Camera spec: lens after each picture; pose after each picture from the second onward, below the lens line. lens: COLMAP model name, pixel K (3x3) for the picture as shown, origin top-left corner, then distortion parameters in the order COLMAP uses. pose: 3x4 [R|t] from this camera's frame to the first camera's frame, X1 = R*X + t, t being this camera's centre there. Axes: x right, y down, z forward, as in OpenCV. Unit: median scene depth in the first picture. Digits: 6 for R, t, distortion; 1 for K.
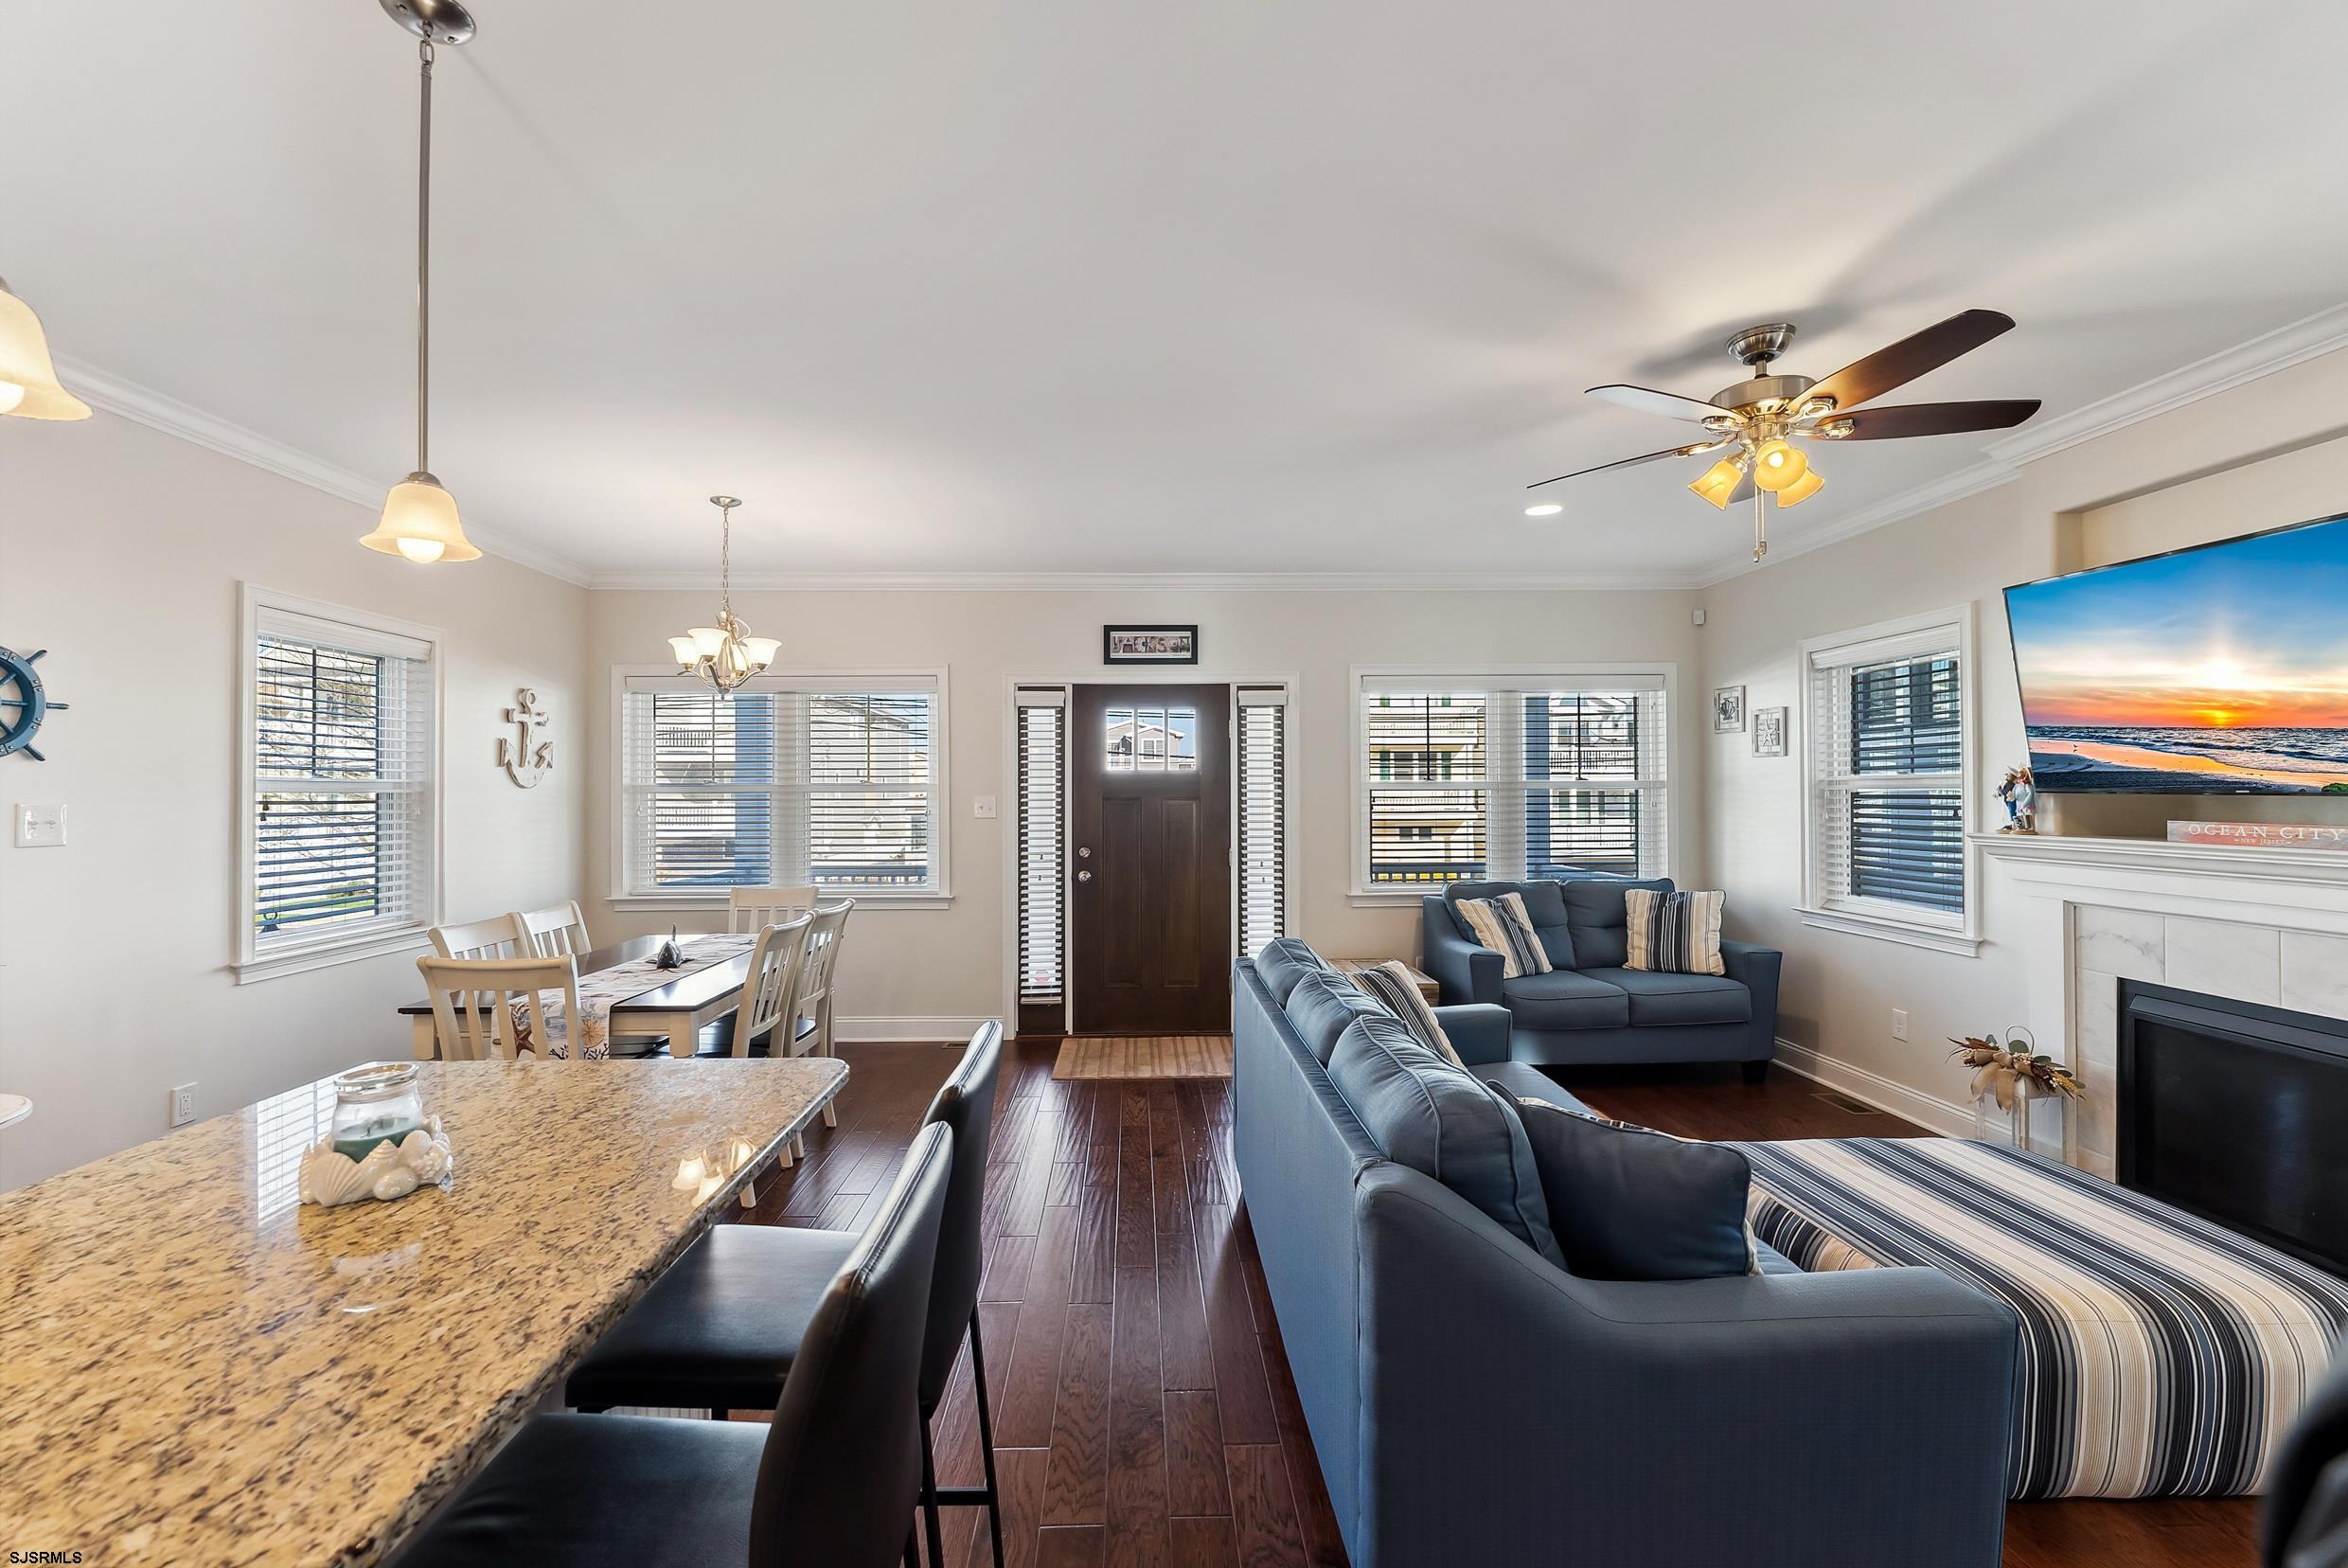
lens RADIAL K [[954.8, 0, 1163.7], [0, 954.8, 785.2], [0, 0, 1]] dist [-0.000545, 0.000127]
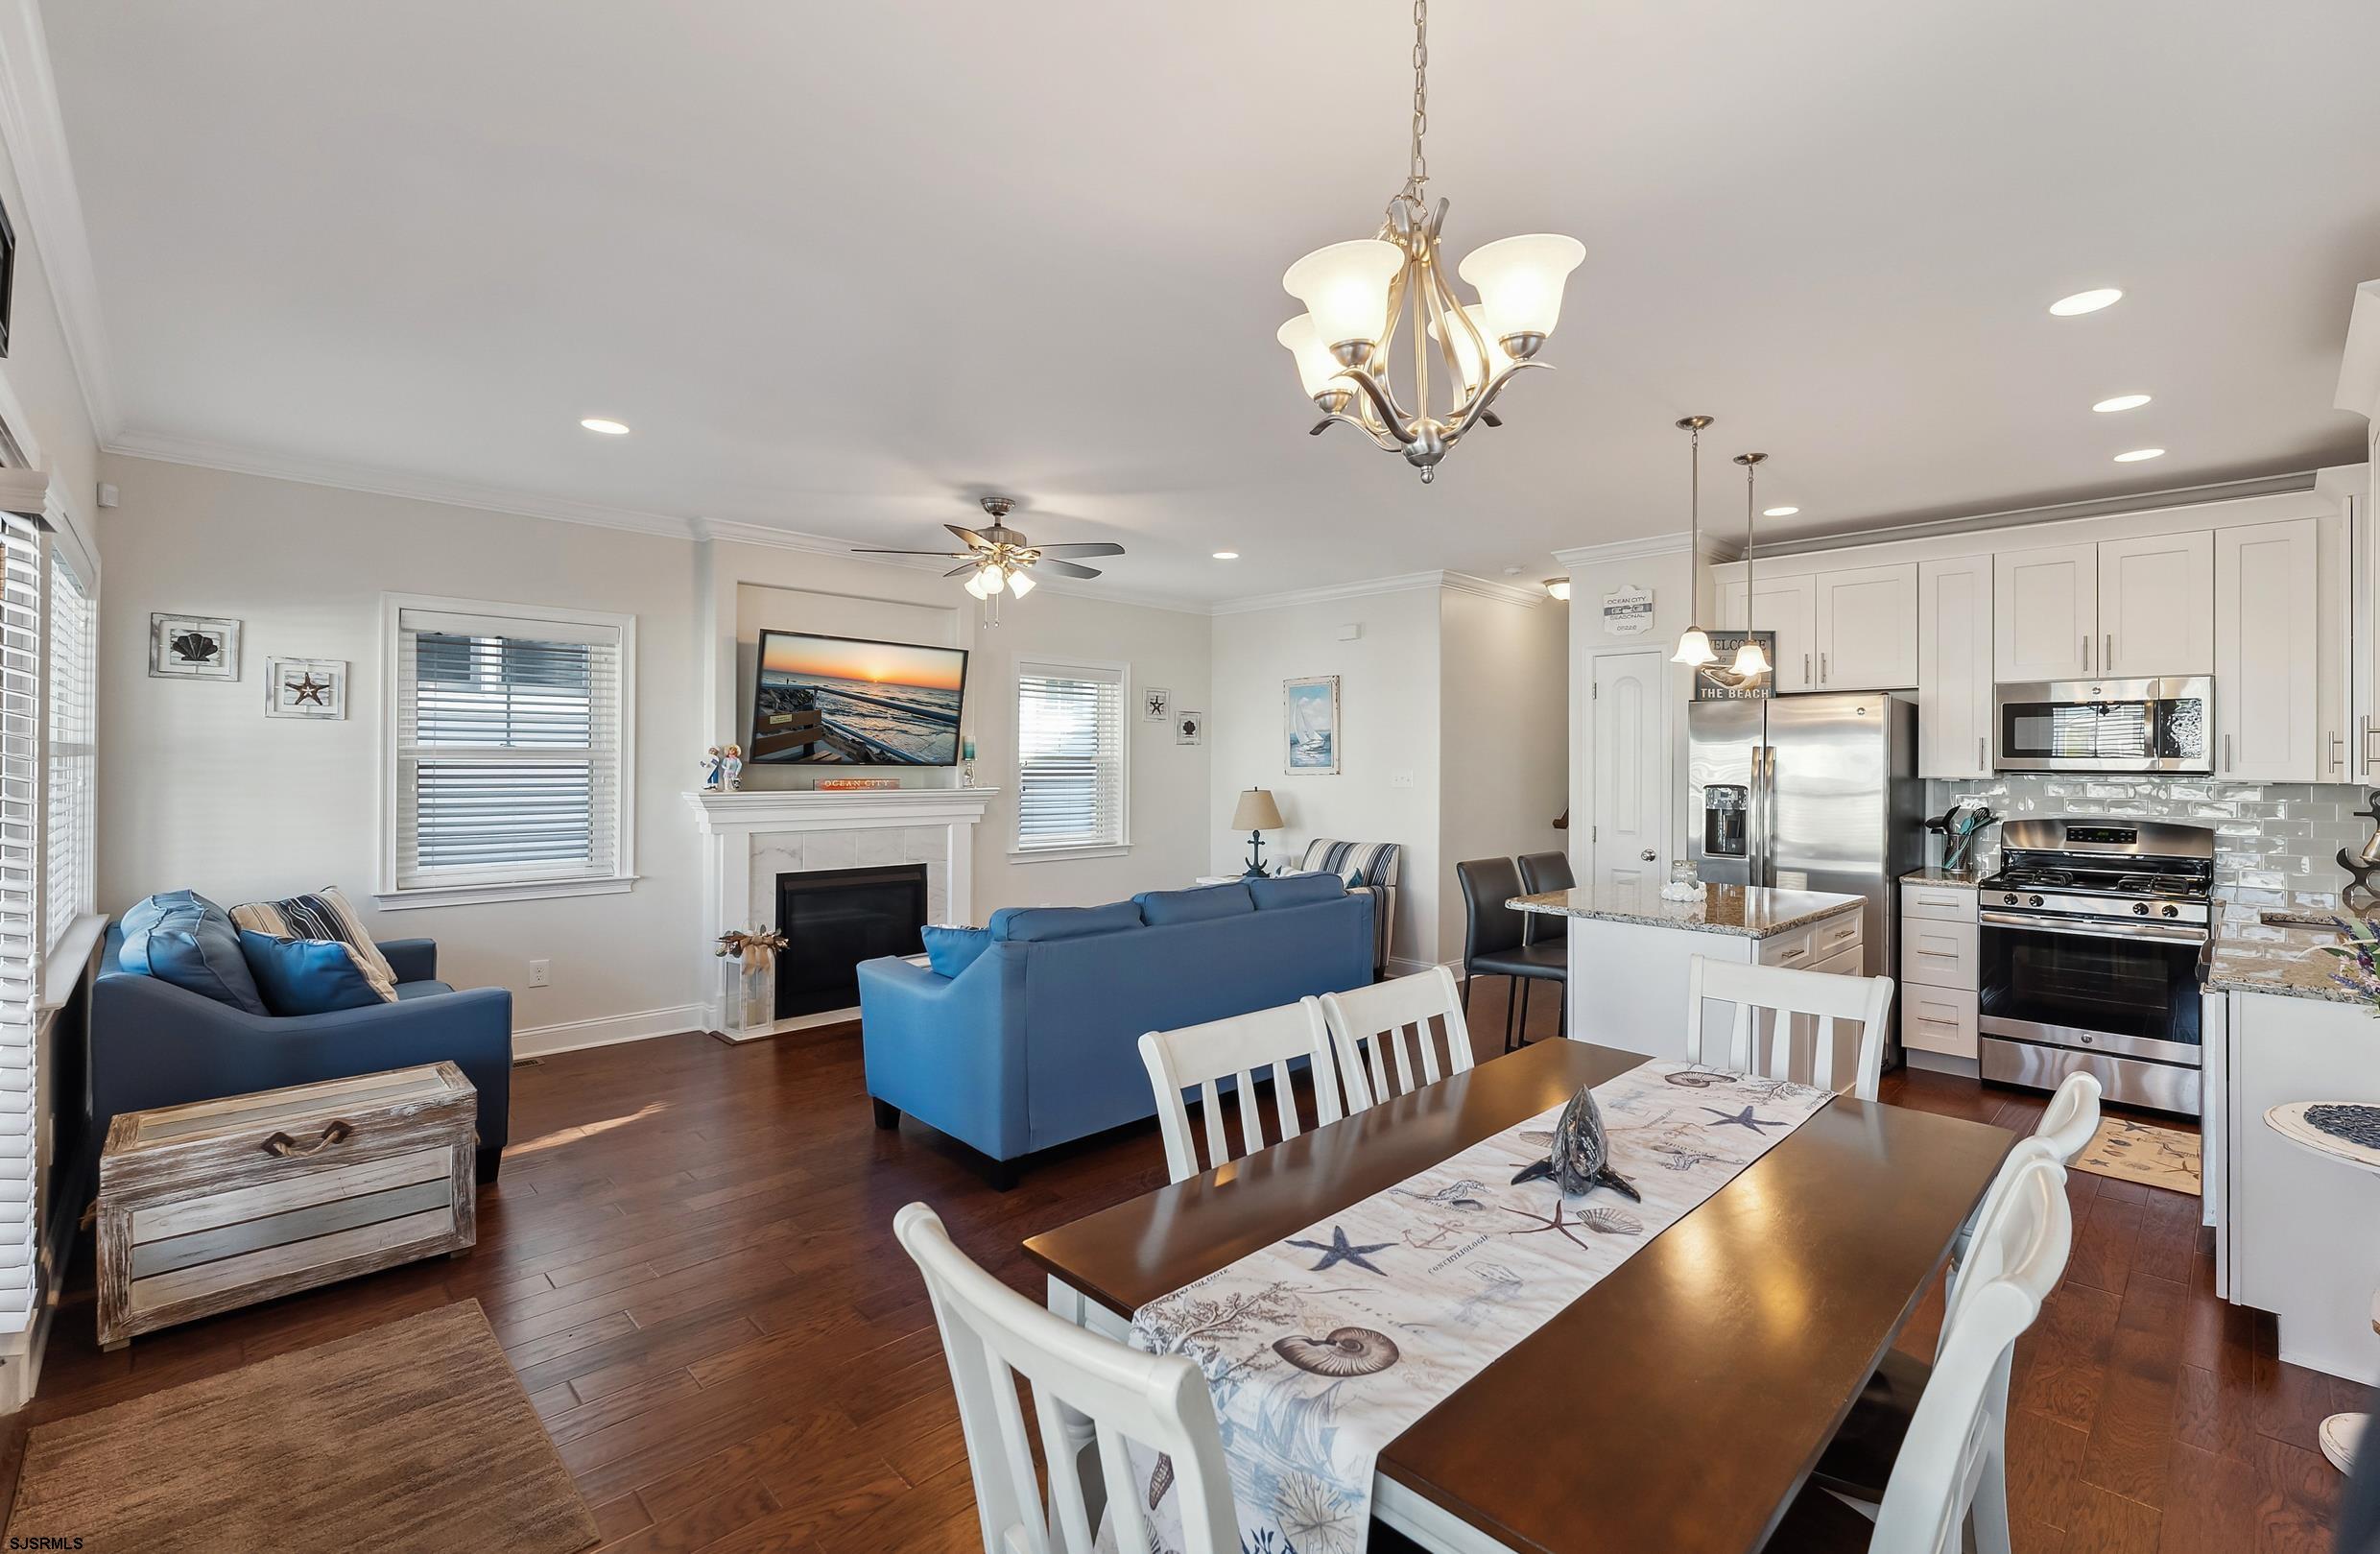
lens RADIAL K [[1044.5, 0, 1239.1], [0, 1044.5, 753.5], [0, 0, 1]] dist [-0.003155, 0.000374]
pose [[-0.687511, 0.005670, 0.726152, -0.823676], [-0.009725, 0.999808, -0.017013, 0.011557], [-0.726109, -0.018758, -0.687324, 1.537275]]
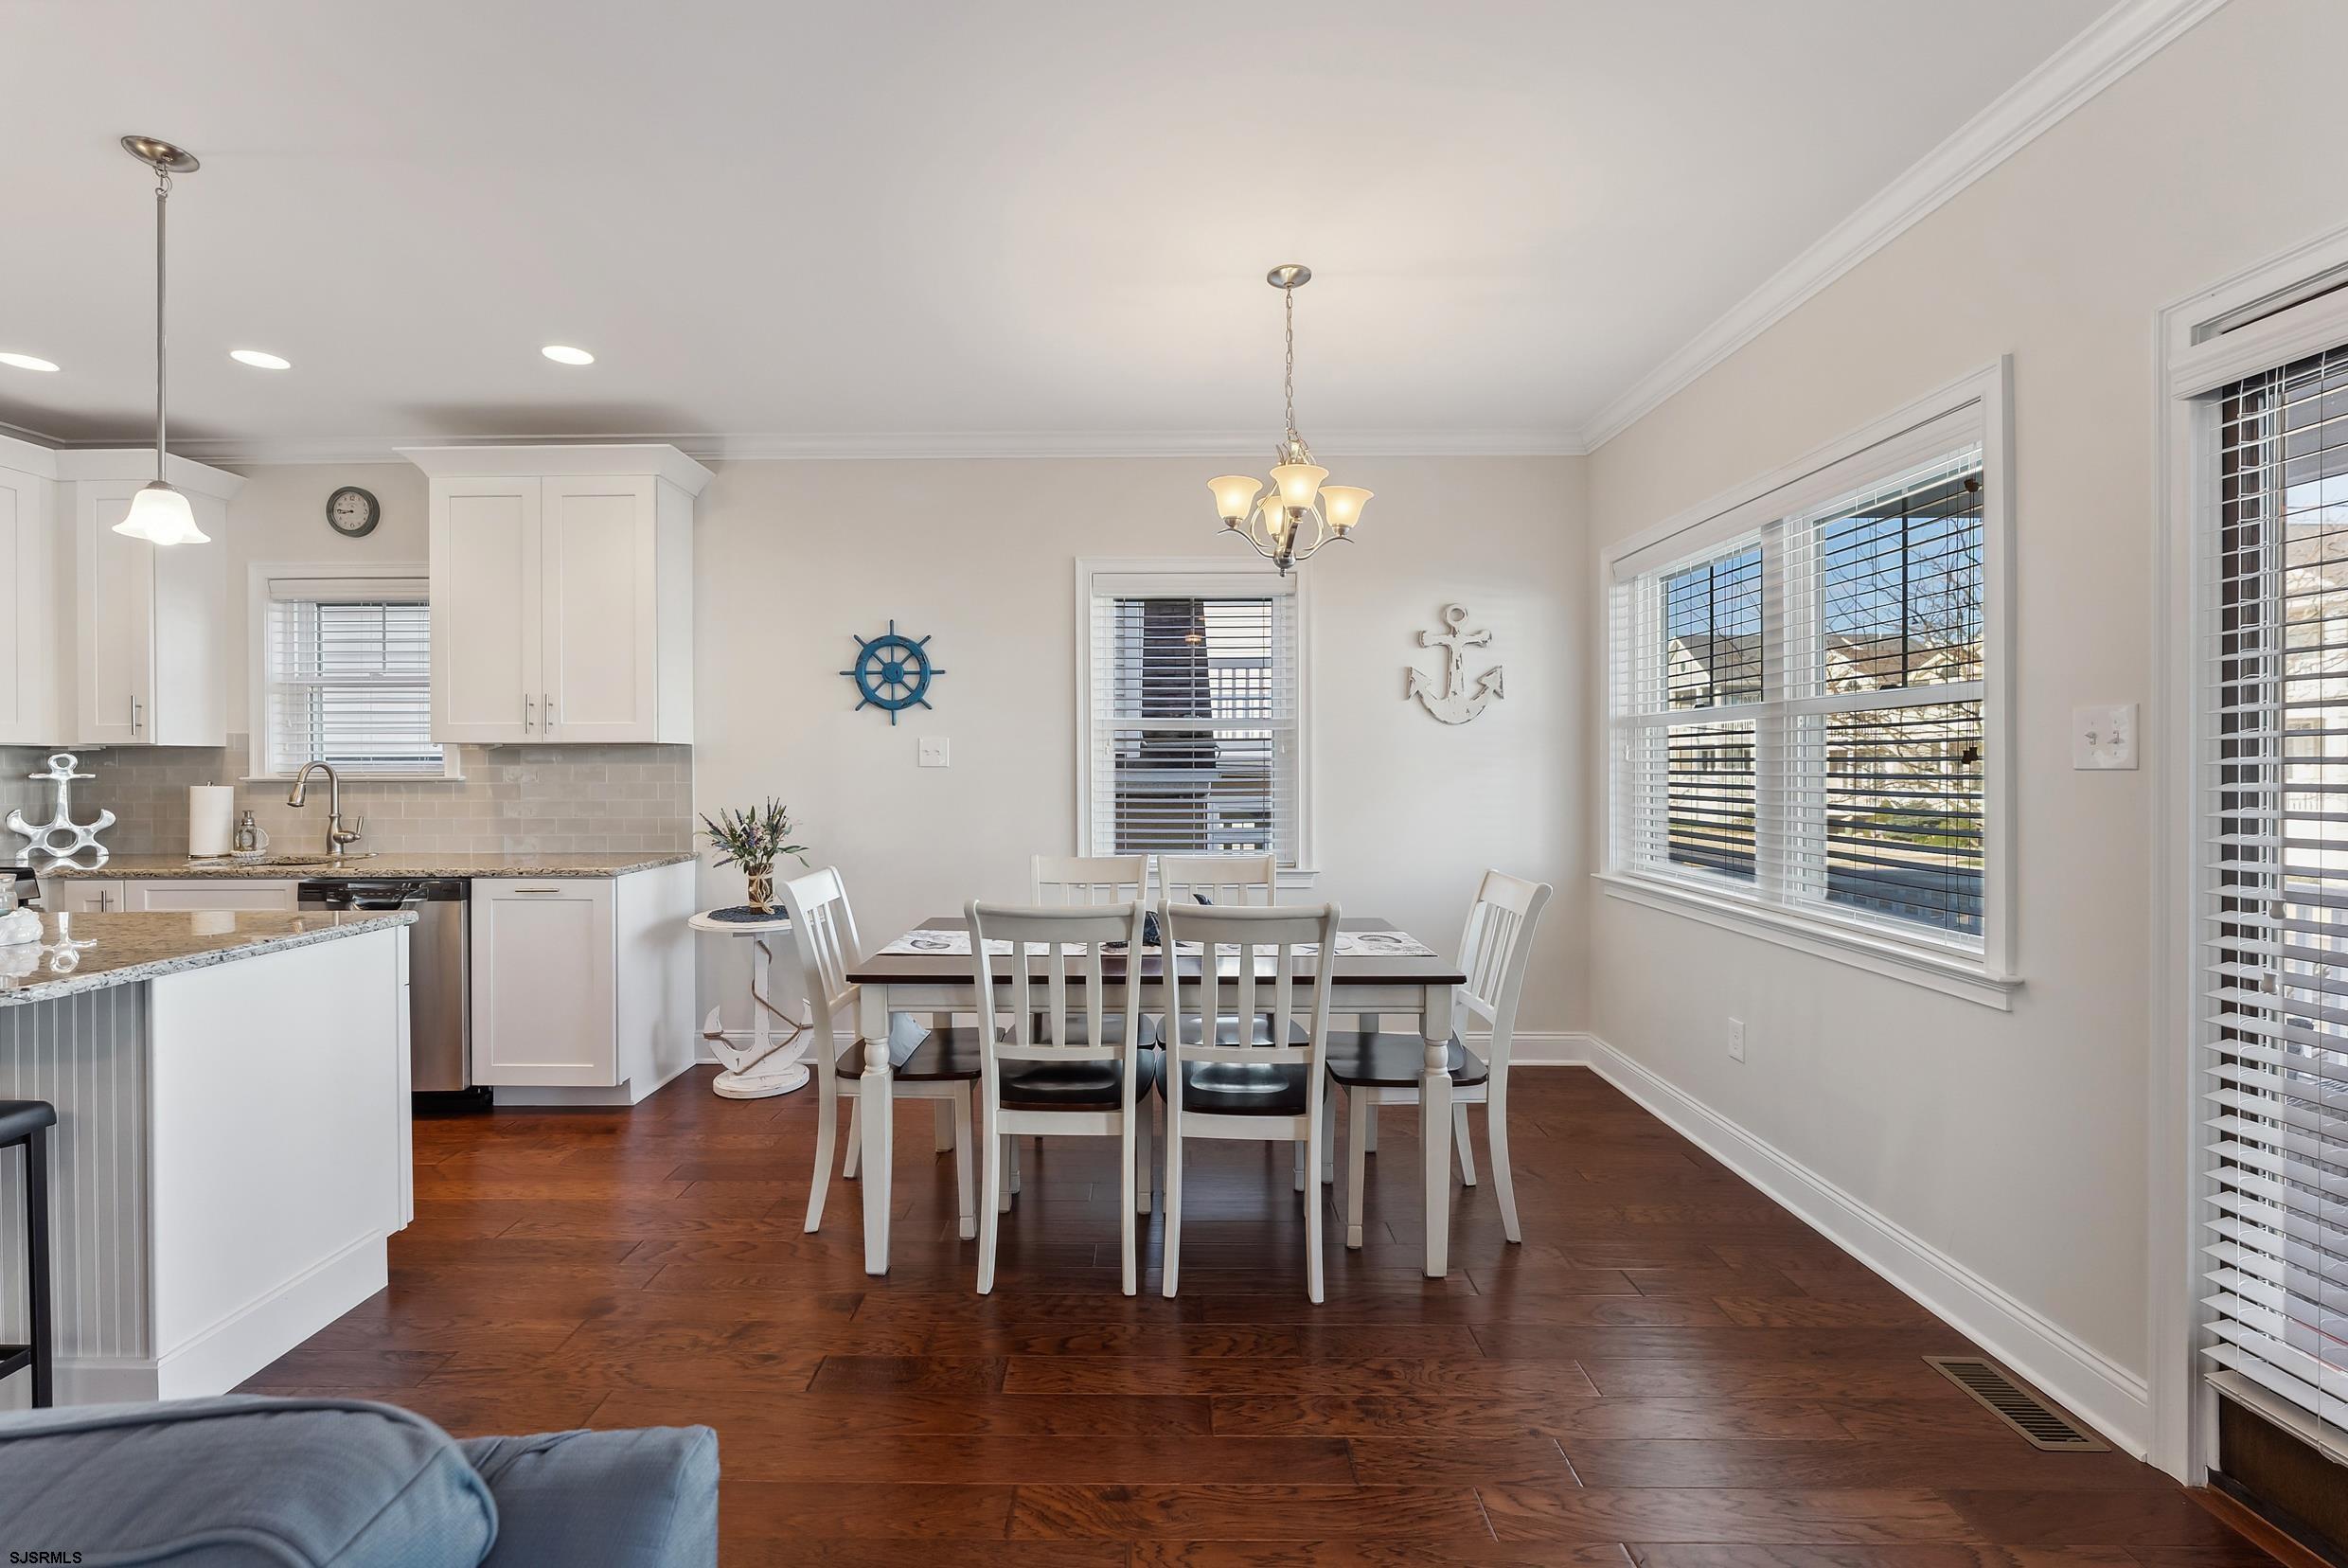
lens RADIAL K [[954.8, 0, 1125.5], [0, 954.8, 770.9], [0, 0, 1]] dist [-0.000545, 0.000127]
pose [[-0.044494, 0.008500, -0.998973, 0.242322], [0.011340, 0.999904, 0.008002, 0.048363], [0.998945, -0.010972, -0.044586, 1.085886]]
